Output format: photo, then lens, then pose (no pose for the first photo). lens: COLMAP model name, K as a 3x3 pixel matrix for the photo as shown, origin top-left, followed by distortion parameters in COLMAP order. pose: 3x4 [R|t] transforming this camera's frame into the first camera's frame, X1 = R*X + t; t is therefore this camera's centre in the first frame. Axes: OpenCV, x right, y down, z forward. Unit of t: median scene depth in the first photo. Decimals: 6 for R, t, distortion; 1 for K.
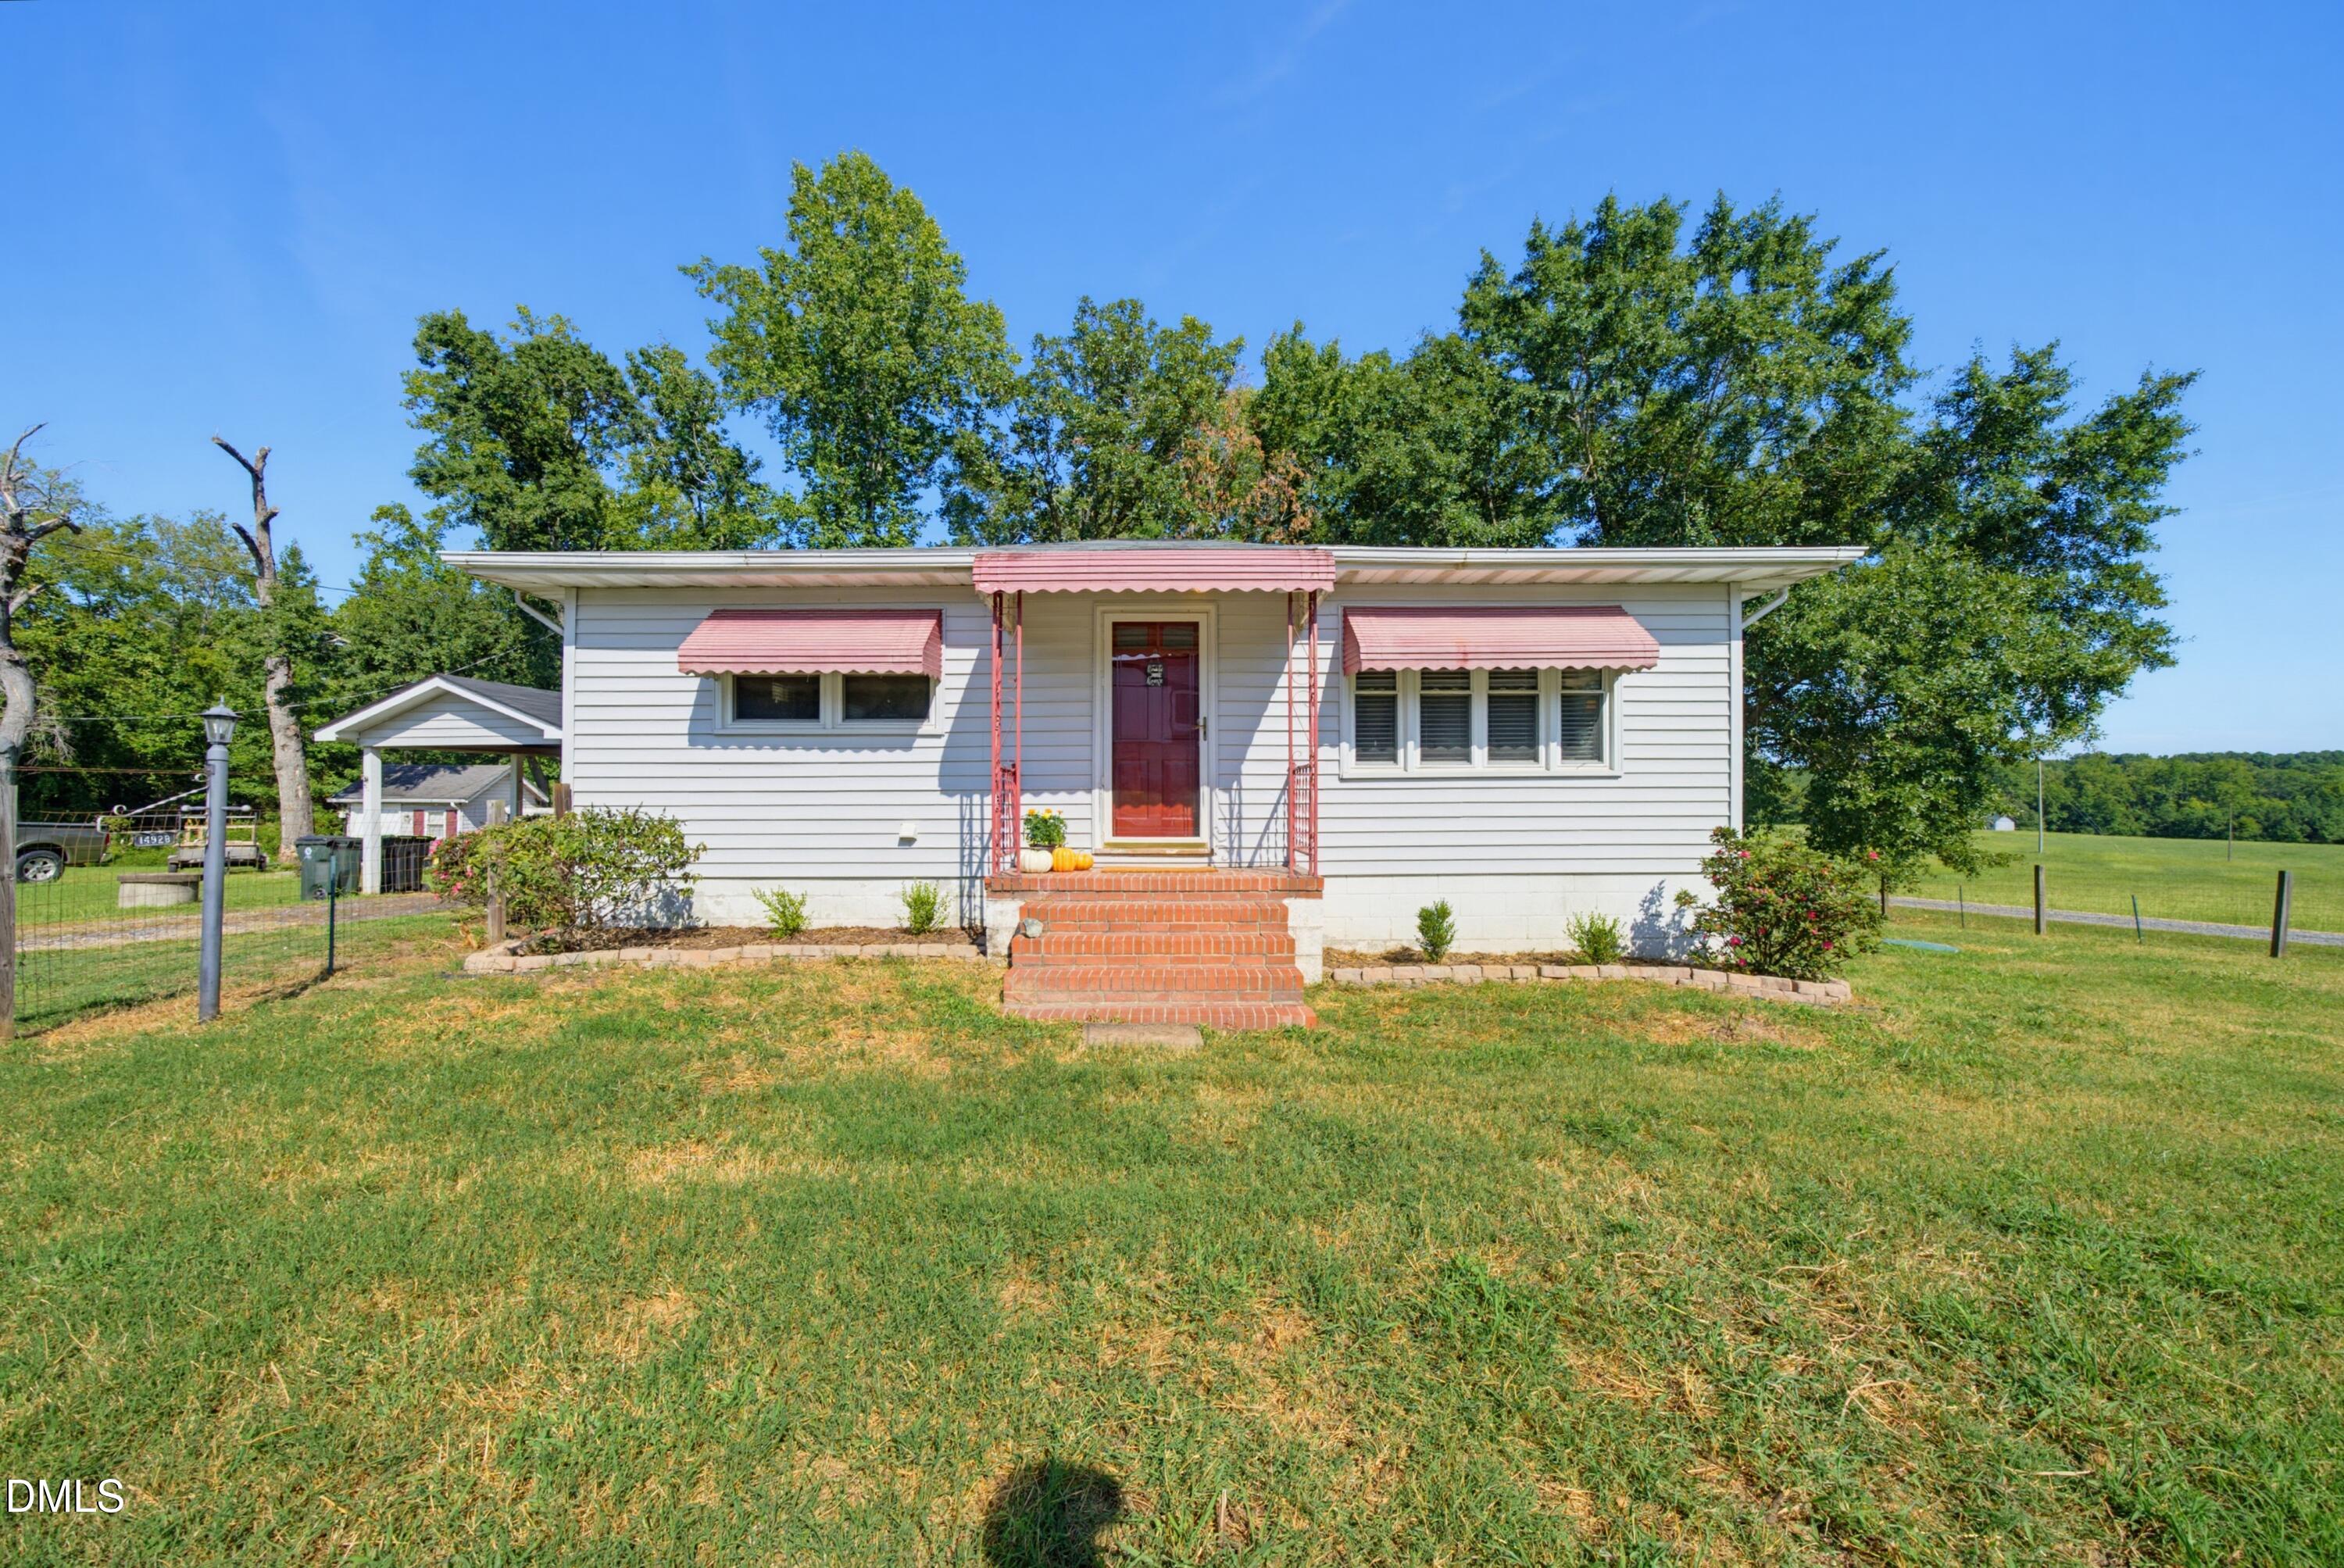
lens RADIAL K [[842.8, 0, 1117.1], [0, 842.8, 791.9], [0, 0, 1]] dist [-0.004569, 0.002164]
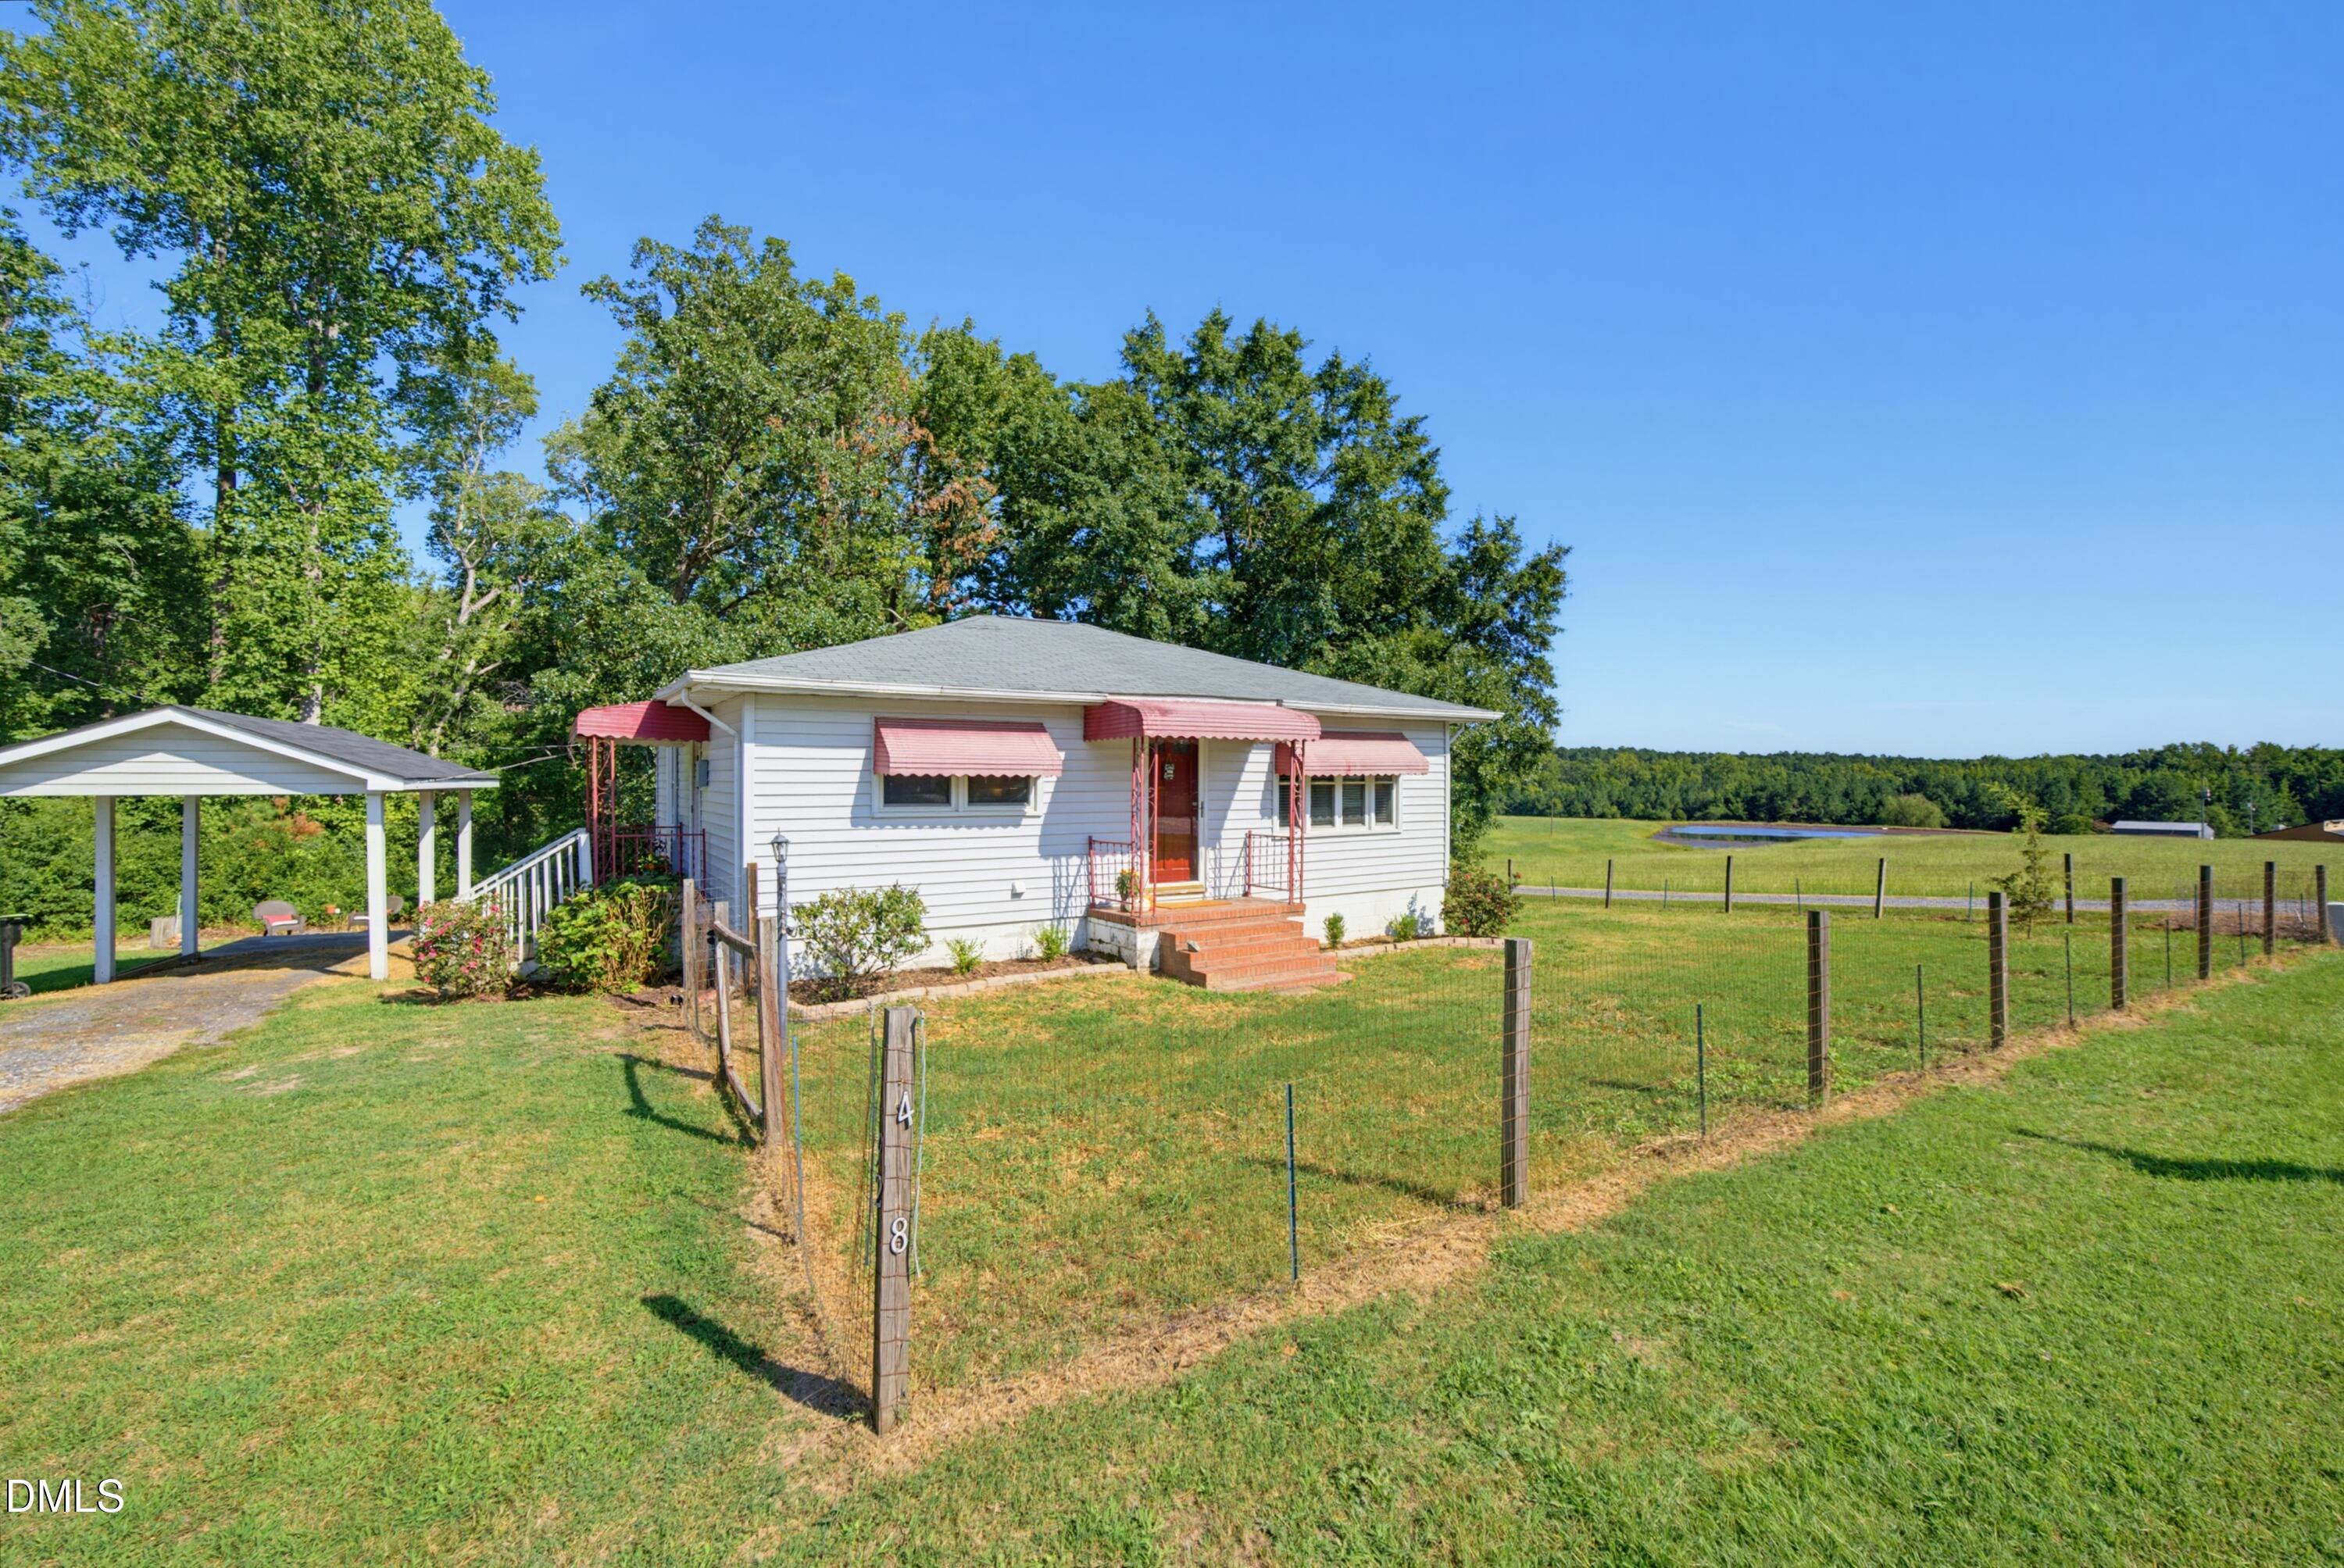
lens RADIAL K [[1098.5, 0, 1166.1], [0, 1098.5, 774.4], [0, 0, 1]] dist [-0.036471, 0.001036]
pose [[0.828465, 0.000104, 0.560040, -0.512894], [-0.003288, 0.999984, 0.004677, -0.070680], [-0.560031, -0.005716, 0.828452, -0.288593]]
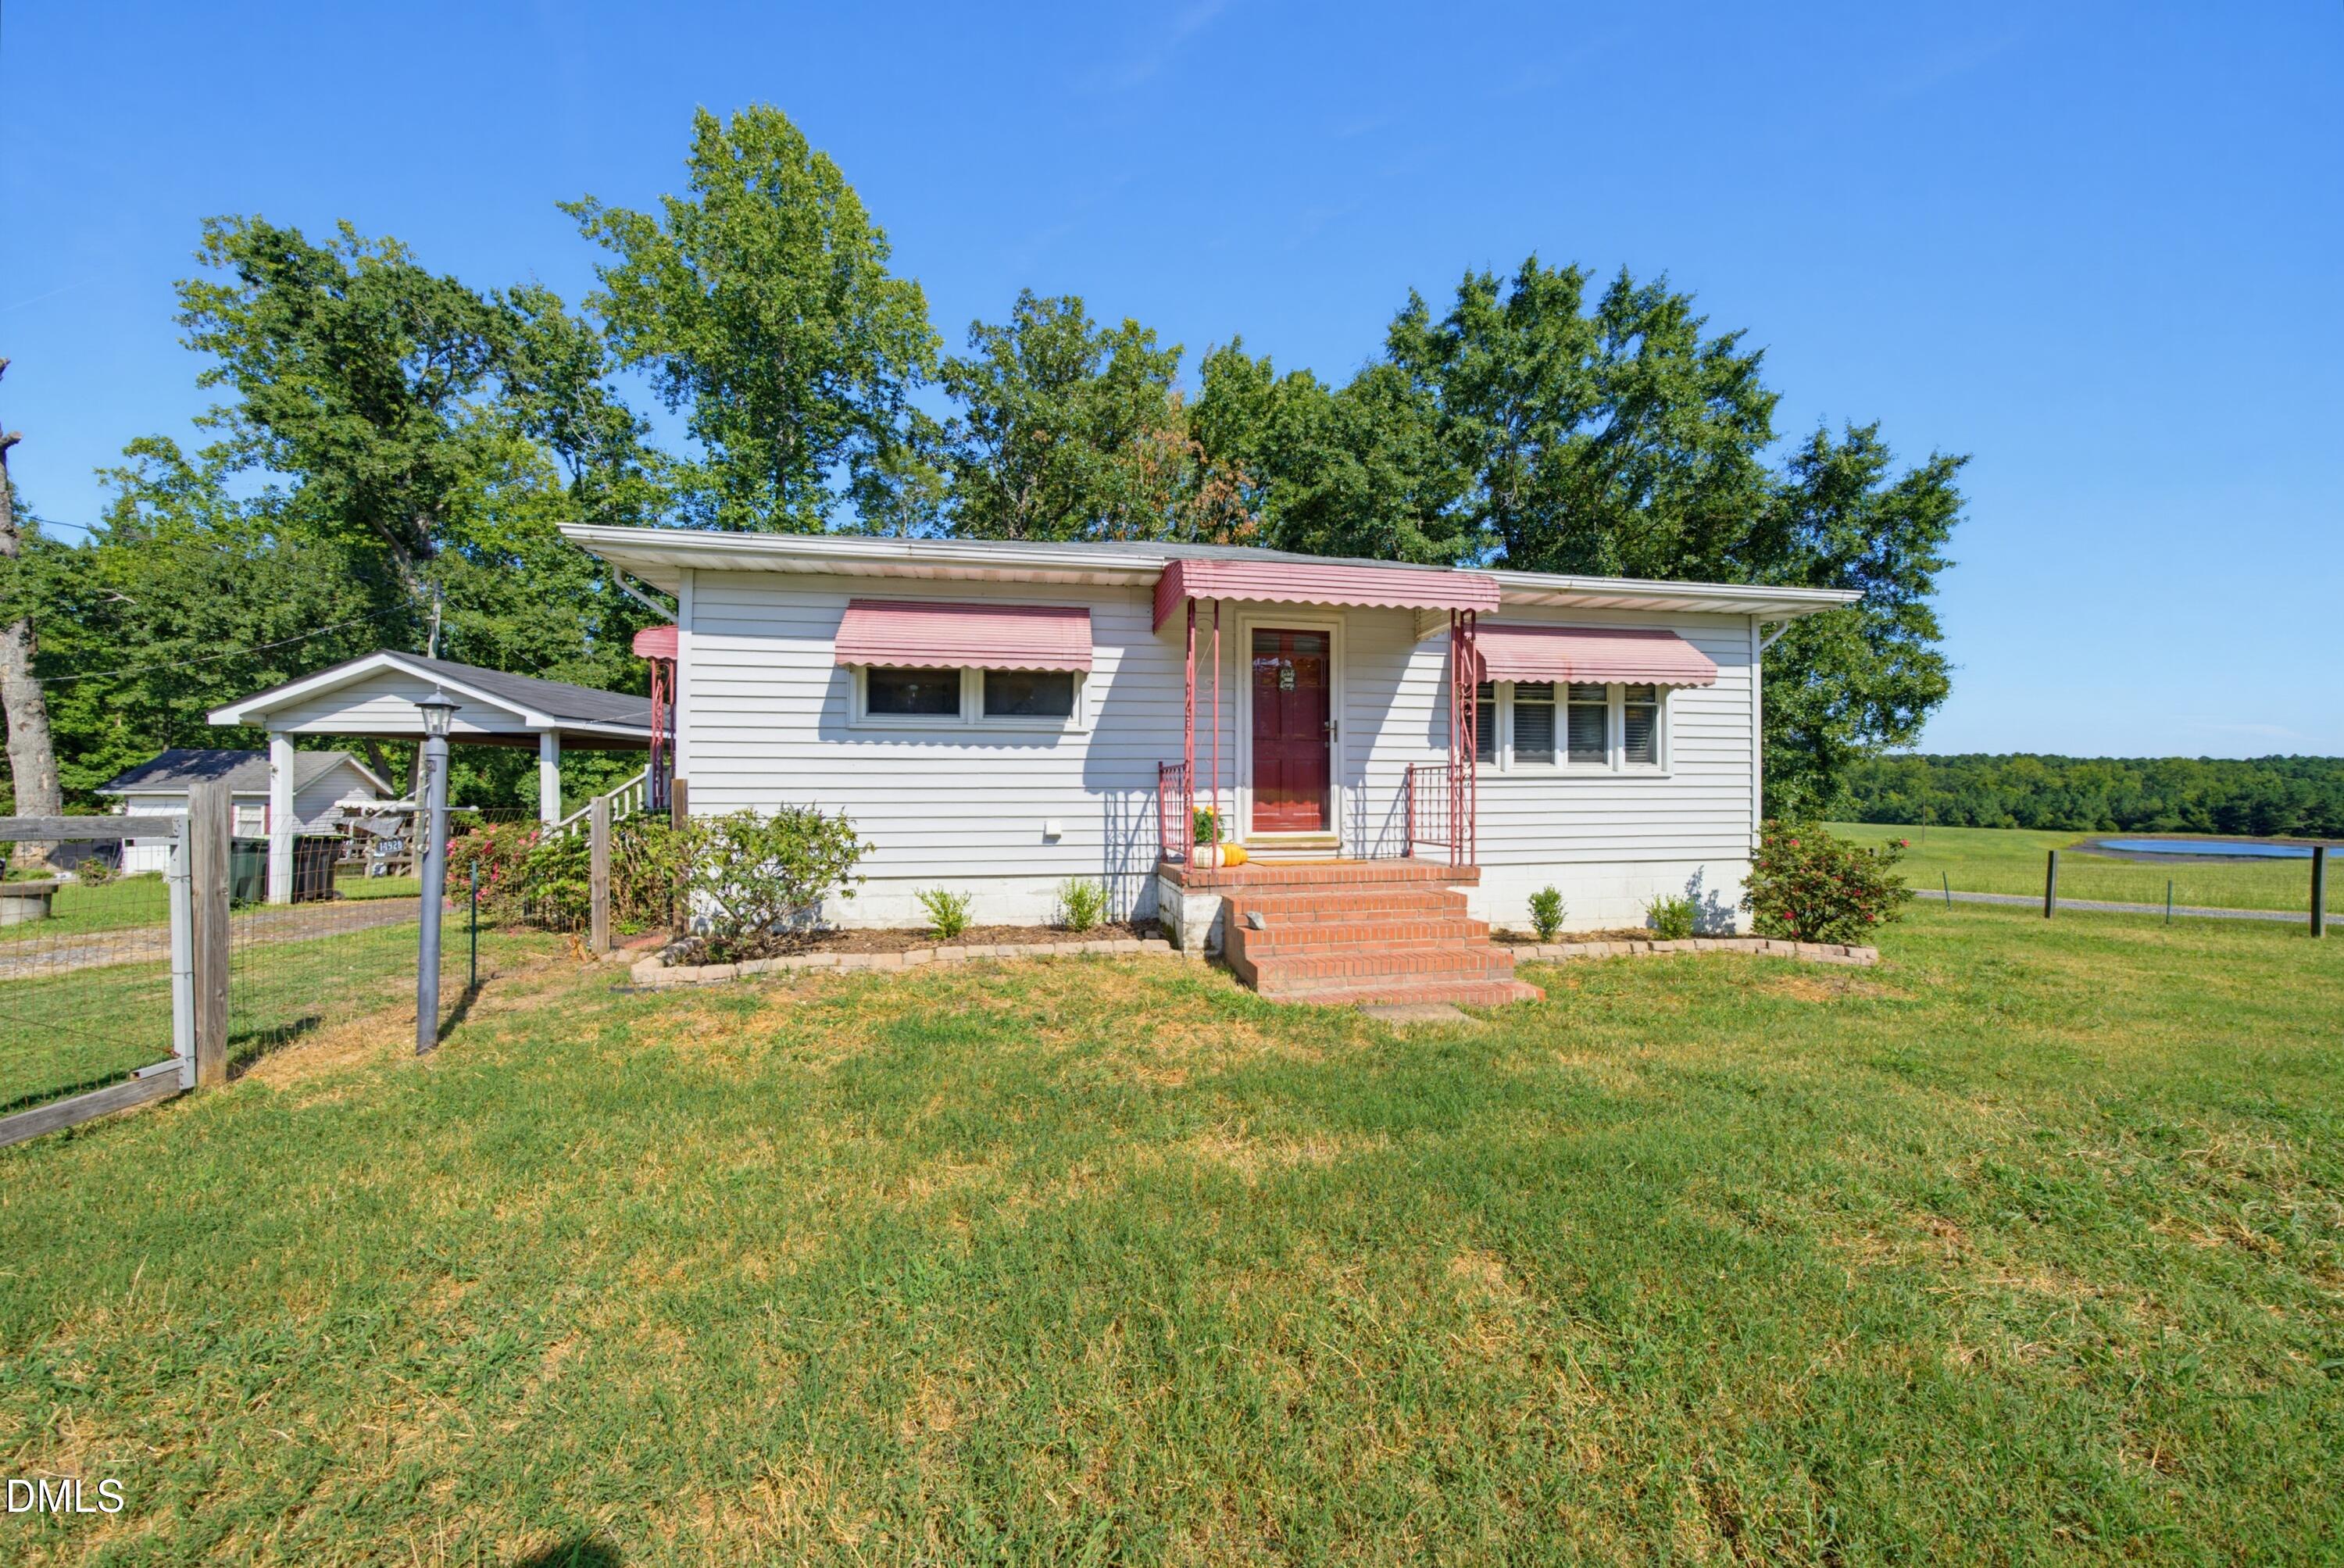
lens RADIAL K [[842.8, 0, 1140.3], [0, 842.8, 778.4], [0, 0, 1]] dist [-0.004569, 0.002164]
pose [[0.982467, 0.004317, 0.186388, -0.165325], [-0.003186, 0.999975, -0.006366, -0.003235], [-0.186410, 0.005660, 0.982456, -0.003503]]
